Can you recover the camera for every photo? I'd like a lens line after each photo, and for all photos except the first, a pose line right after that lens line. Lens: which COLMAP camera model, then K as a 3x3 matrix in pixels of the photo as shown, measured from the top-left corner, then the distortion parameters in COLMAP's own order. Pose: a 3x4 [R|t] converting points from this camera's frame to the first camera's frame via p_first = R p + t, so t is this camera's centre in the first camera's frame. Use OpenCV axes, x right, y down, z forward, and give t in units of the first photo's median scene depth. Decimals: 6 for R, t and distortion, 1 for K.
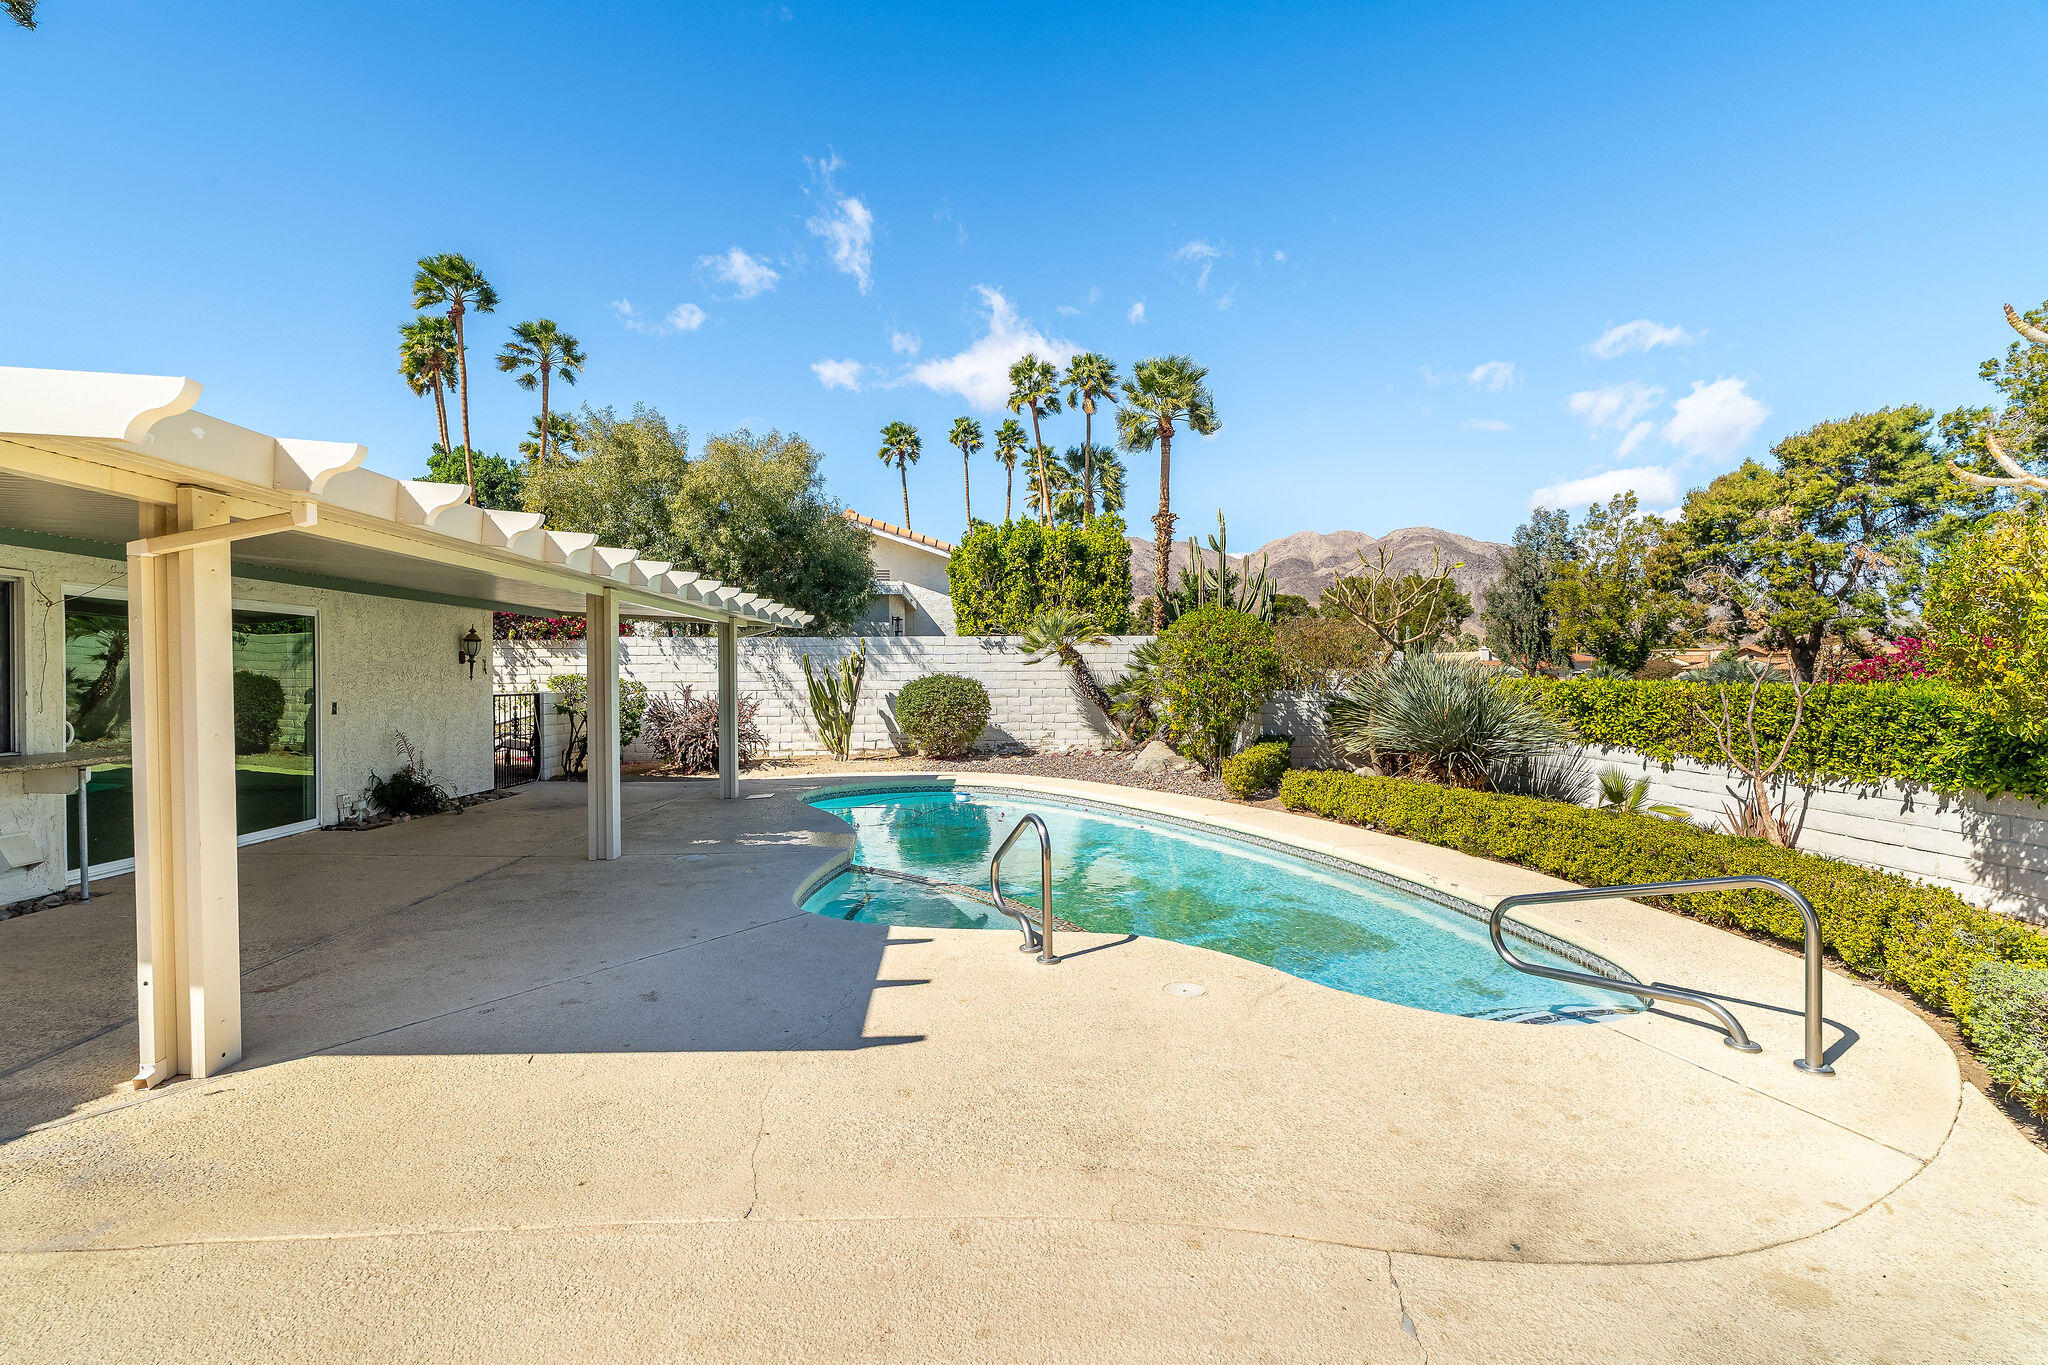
lens RADIAL K [[937.0, 0, 1017.8], [0, 937.0, 678.3], [0, 0, 1]] dist [0.007153, -0.000602]
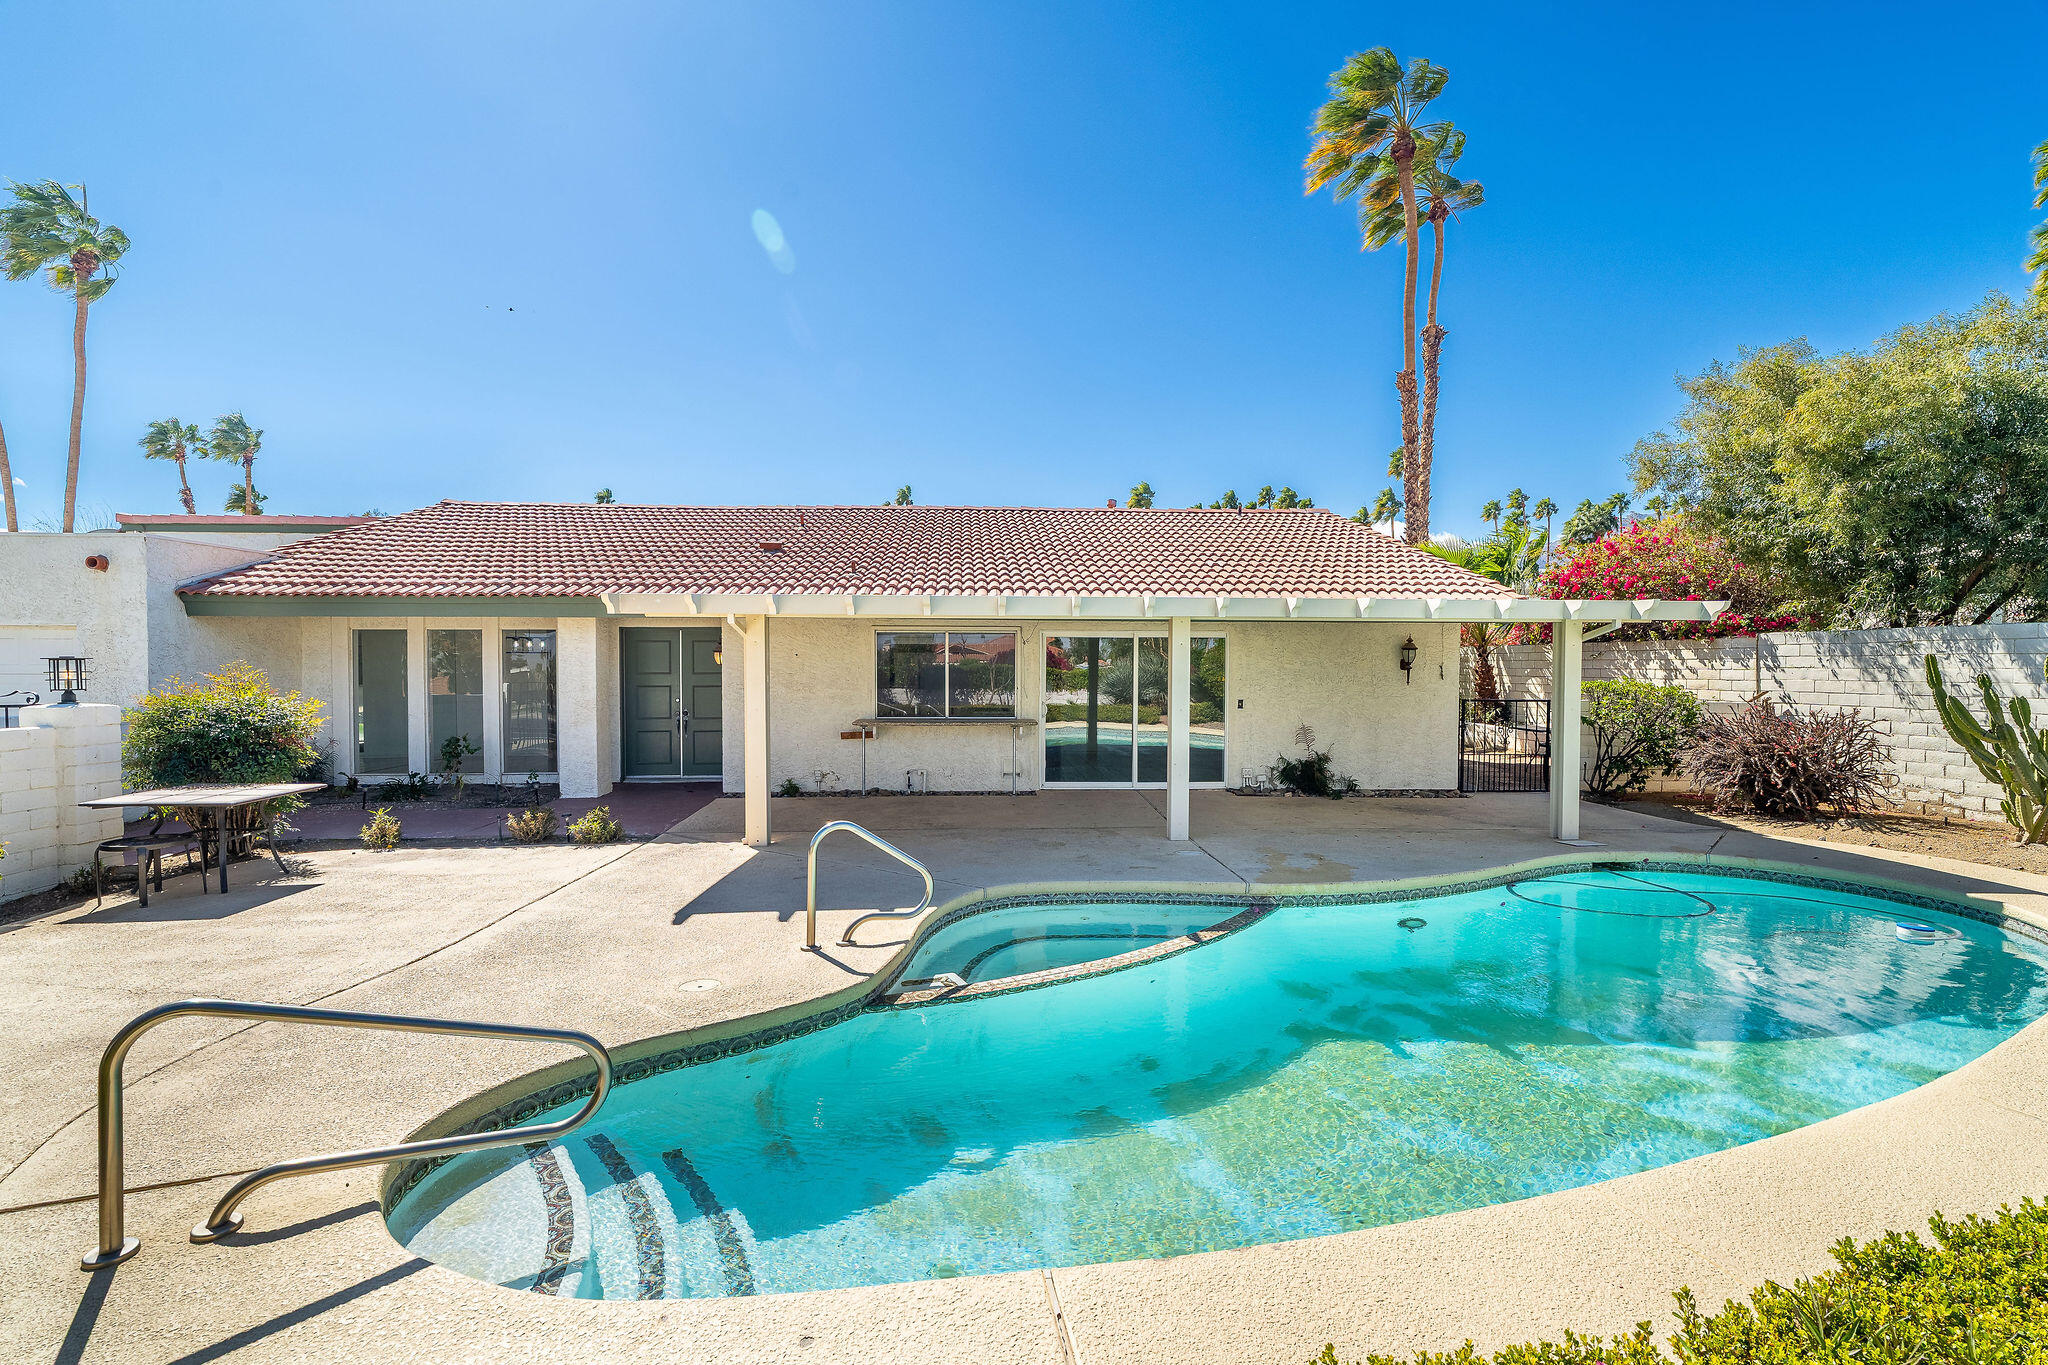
lens RADIAL K [[937.0, 0, 1016.1], [0, 937.0, 675.1], [0, 0, 1]] dist [0.007153, -0.000602]
pose [[-0.011531, 0.012657, -0.999853, 0.621168], [-0.010835, 0.999860, 0.012782, -0.023226], [0.999875, 0.010981, -0.011392, 0.676470]]
